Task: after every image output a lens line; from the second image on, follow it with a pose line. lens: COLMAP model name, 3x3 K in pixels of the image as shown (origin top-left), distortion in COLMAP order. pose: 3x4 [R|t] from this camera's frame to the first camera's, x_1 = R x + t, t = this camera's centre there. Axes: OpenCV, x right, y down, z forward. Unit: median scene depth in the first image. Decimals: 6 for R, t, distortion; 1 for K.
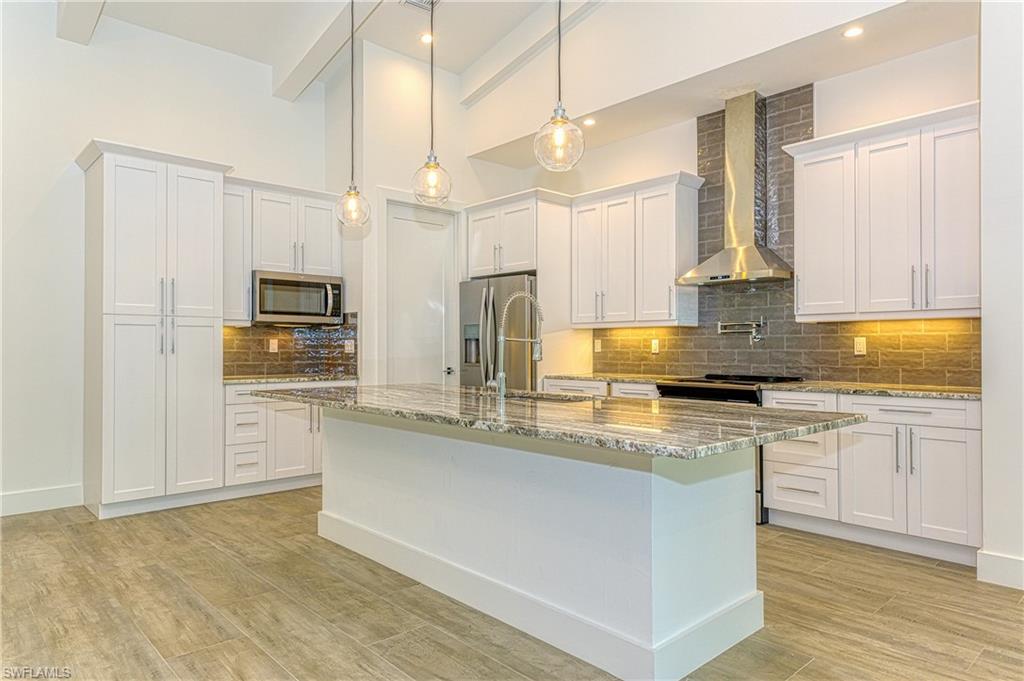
lens RADIAL K [[633.5, 0, 511.4], [0, 633.5, 343.0], [0, 0, 1]] dist [0.027401, -0.020917]
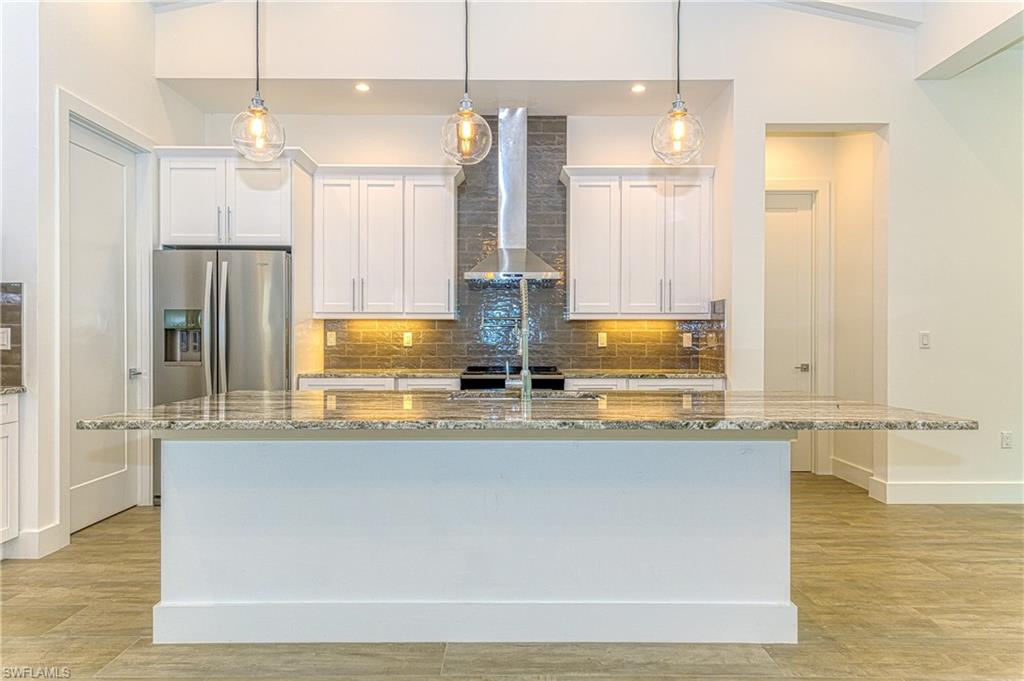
lens RADIAL K [[633.5, 0, 510.6], [0, 633.5, 337.3], [0, 0, 1]] dist [0.027401, -0.020917]
pose [[0.675057, 0.003924, 0.737756, -0.472254], [-0.006959, 0.999975, 0.001049, -0.000200], [-0.737733, -0.005842, 0.675067, 0.291417]]
